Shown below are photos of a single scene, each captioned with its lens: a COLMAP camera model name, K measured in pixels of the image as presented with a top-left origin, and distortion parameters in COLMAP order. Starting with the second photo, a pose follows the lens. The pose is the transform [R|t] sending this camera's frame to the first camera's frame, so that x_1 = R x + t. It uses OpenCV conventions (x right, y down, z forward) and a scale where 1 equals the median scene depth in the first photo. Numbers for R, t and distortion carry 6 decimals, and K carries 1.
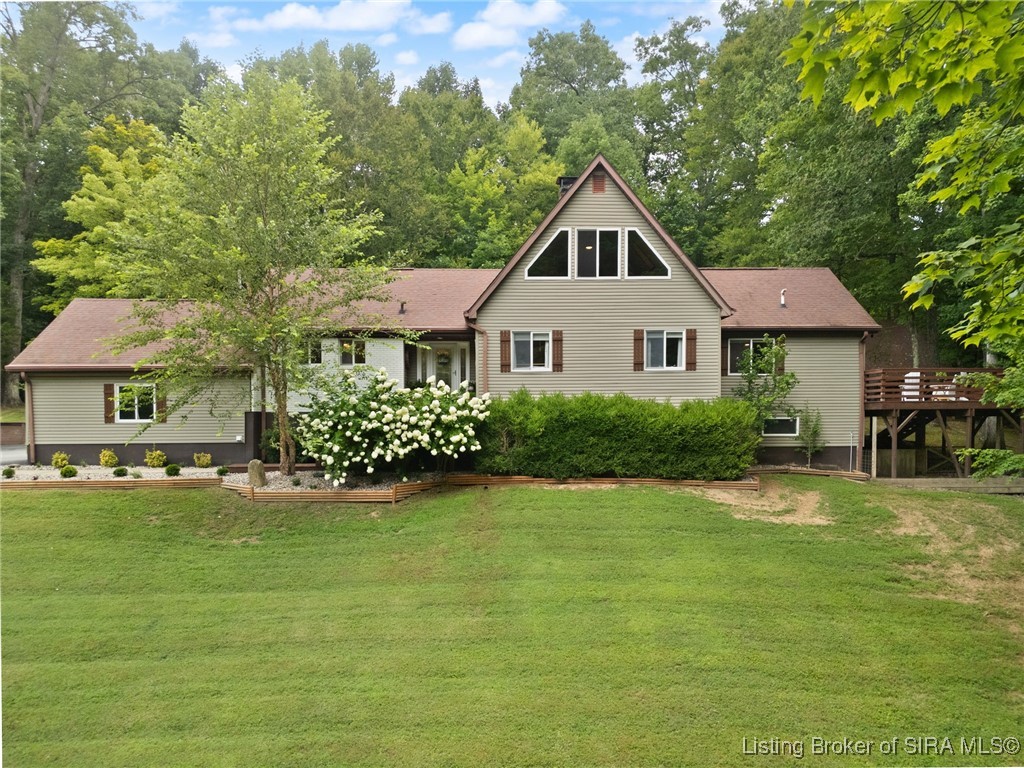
lens RADIAL K [[724.5, 0, 512.3], [0, 724.5, 411.3], [0, 0, 1]] dist [0.077755, -0.081601]
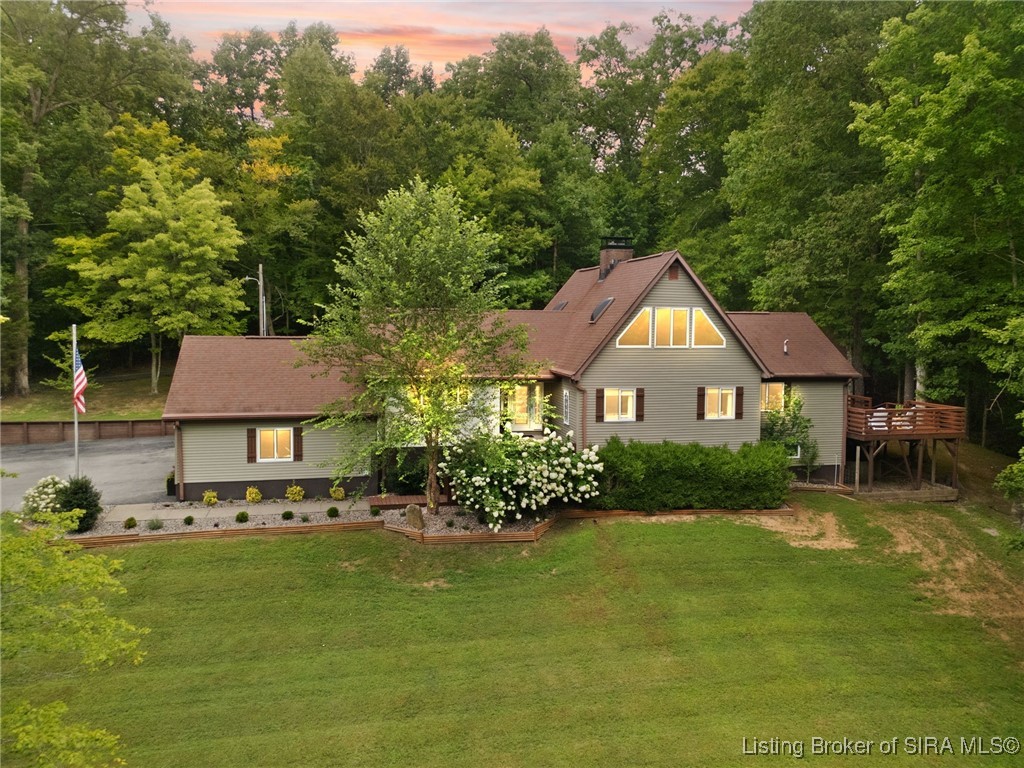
lens RADIAL K [[689.3, 0, 511.6], [0, 689.3, 359.3], [0, 0, 1]] dist [0.059454, -0.048745]
pose [[0.986681, 0.005369, 0.162579, -0.381642], [-0.010755, 0.999422, 0.032264, -0.214998], [-0.162311, -0.033582, 0.986168, -0.146985]]
